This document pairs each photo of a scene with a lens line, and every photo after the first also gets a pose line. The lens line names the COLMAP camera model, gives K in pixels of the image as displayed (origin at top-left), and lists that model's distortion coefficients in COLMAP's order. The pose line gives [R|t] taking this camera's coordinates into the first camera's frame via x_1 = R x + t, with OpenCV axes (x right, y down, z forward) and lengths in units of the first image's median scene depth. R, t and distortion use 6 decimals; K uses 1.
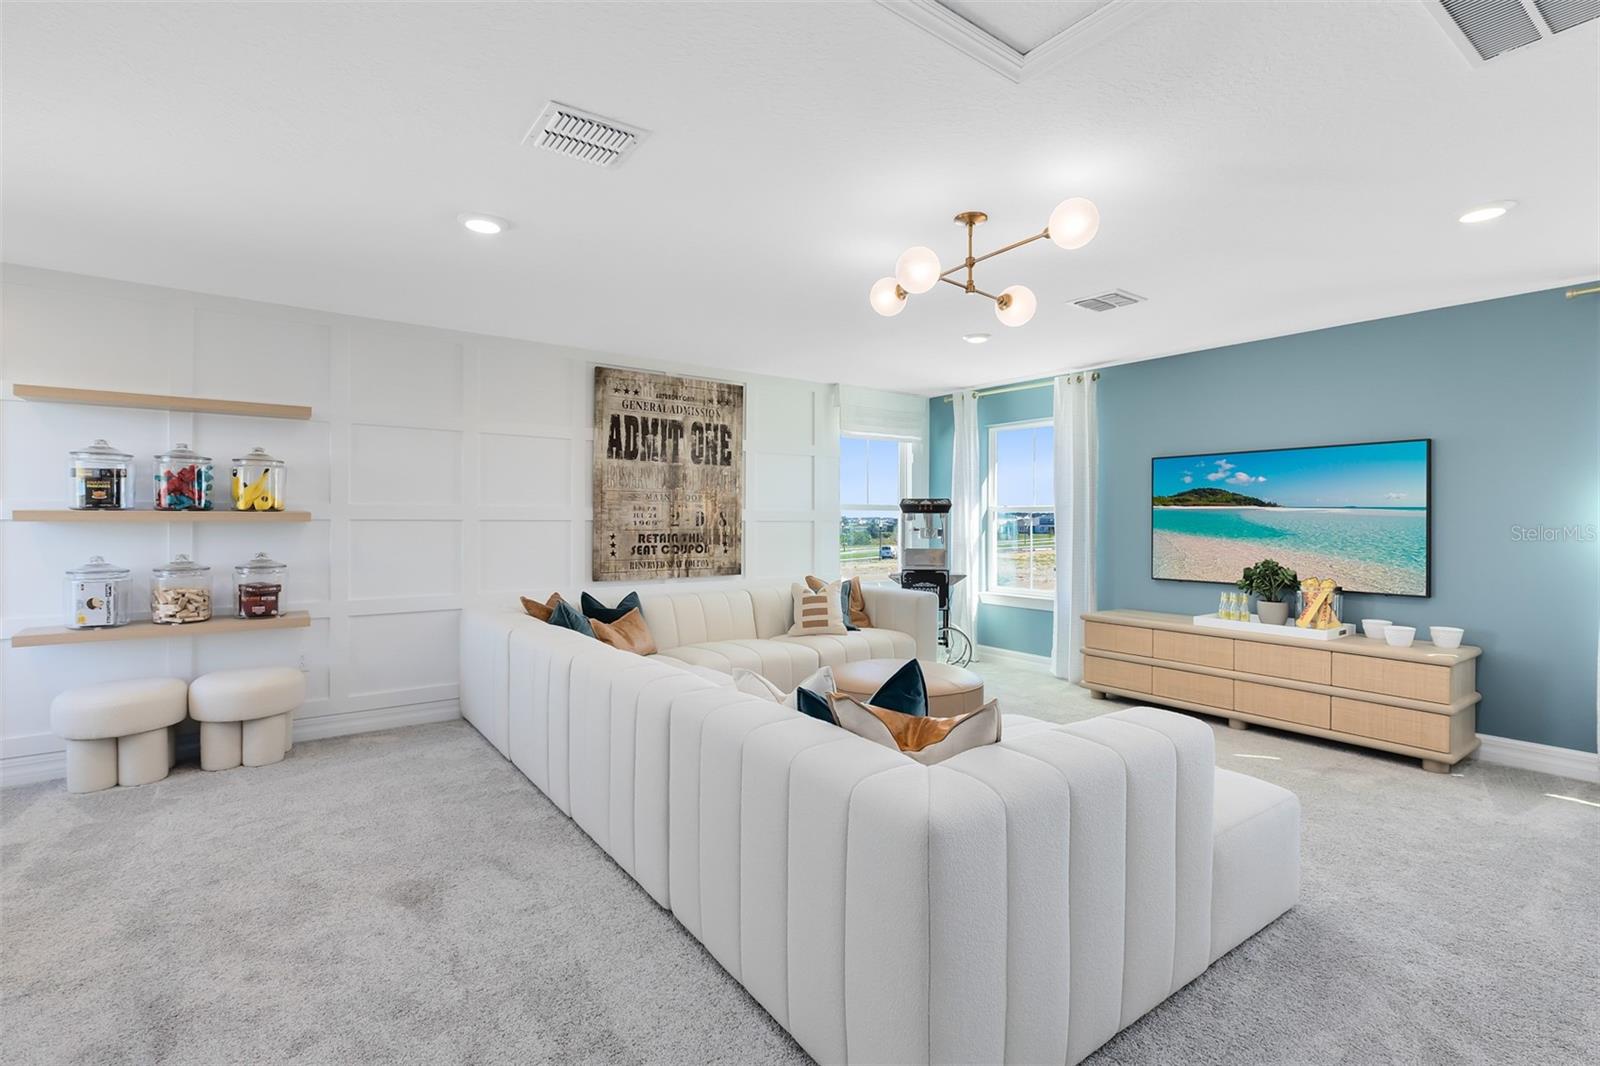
lens RADIAL K [[738.3, 0, 808.2], [0, 738.3, 528.8], [0, 0, 1]] dist [0.007207, -0.000585]
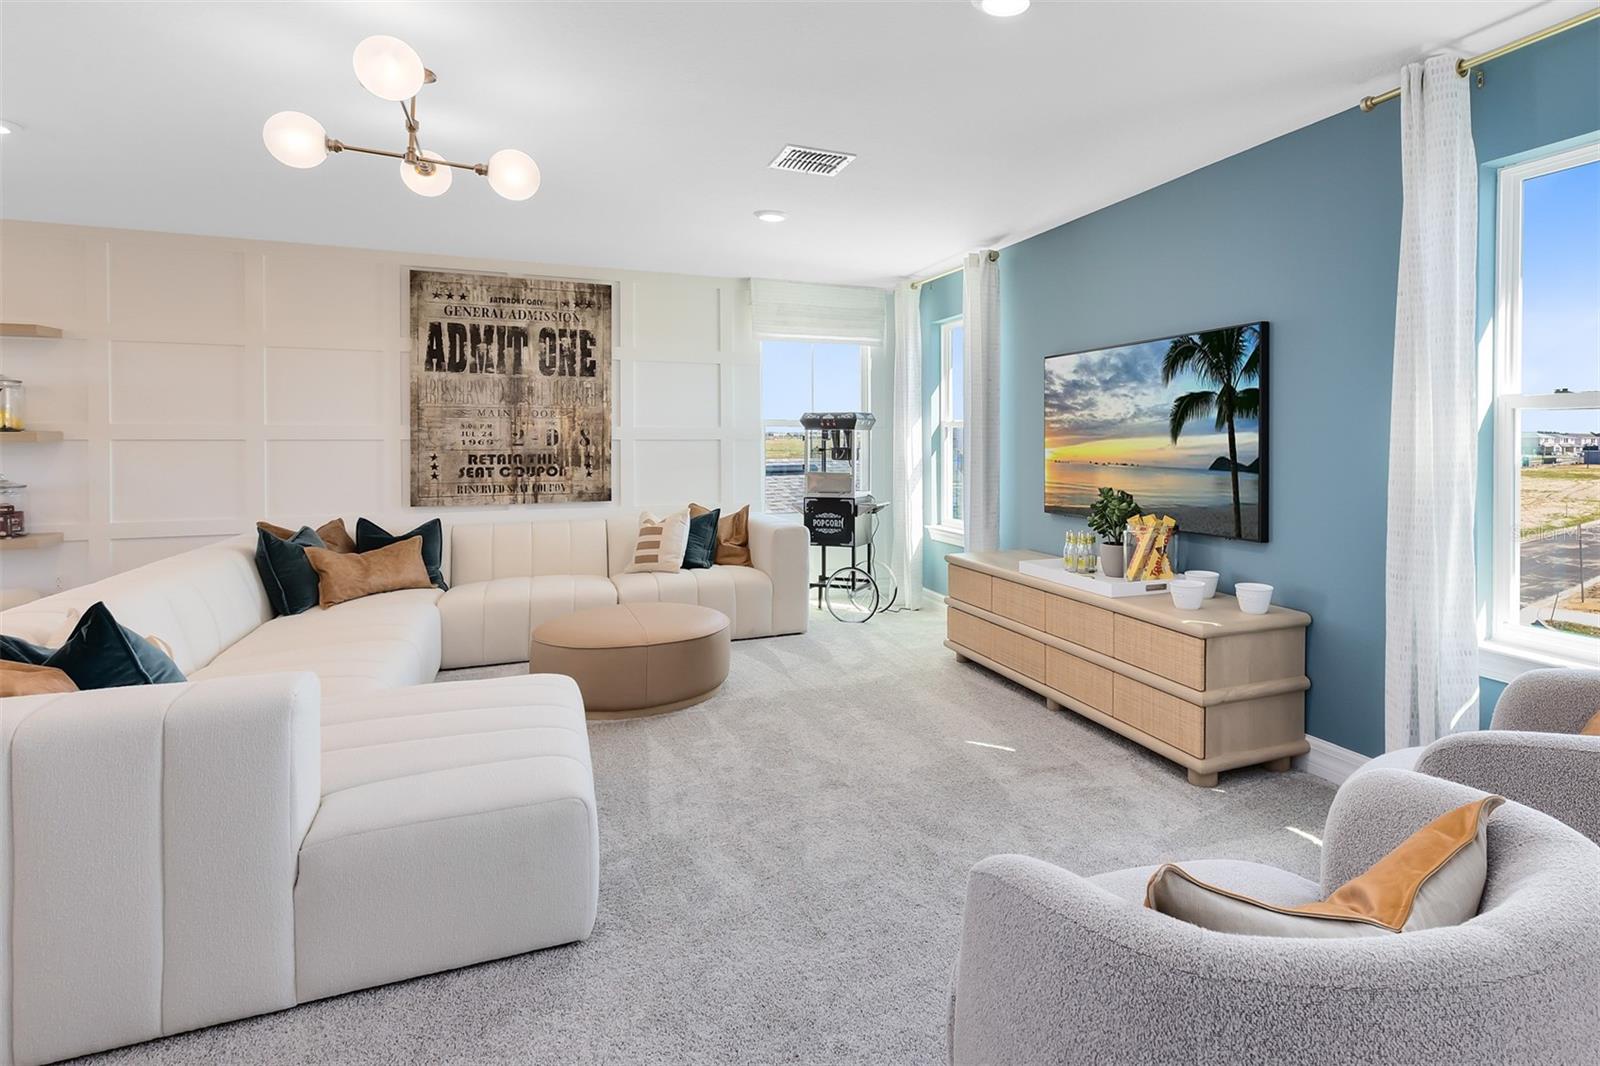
lens RADIAL K [[855.0, 0, 921.4], [0, 855.0, 441.2], [0, 0, 1]] dist [0.005429, -0.002616]
pose [[0.979797, -0.003695, -0.199960, 0.518181], [0.001709, 0.999947, -0.010107, 0.002383], [0.199986, 0.009561, 0.979752, 0.090163]]
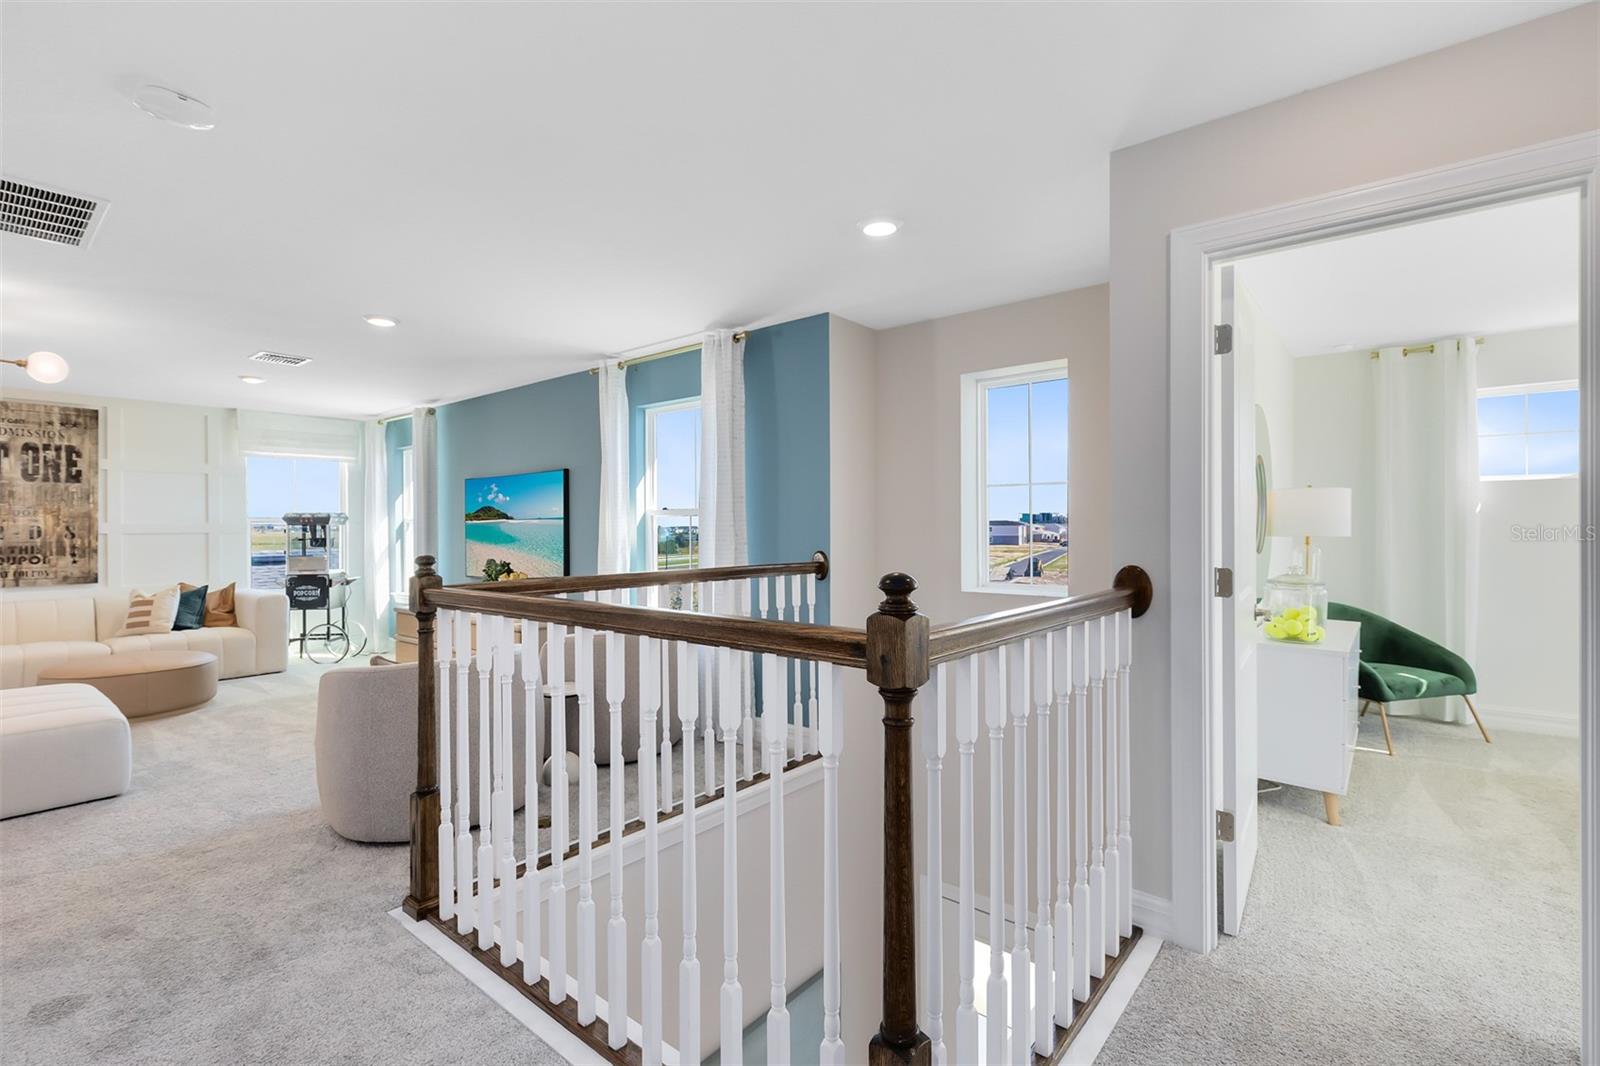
lens RADIAL K [[738.3, 0, 798.2], [0, 738.3, 524.5], [0, 0, 1]] dist [0.007207, -0.000585]
pose [[0.970392, -0.008981, 0.241369, 0.709231], [0.013364, 0.999774, -0.016530, 0.008456], [-0.241166, 0.019267, 0.970293, -0.338594]]
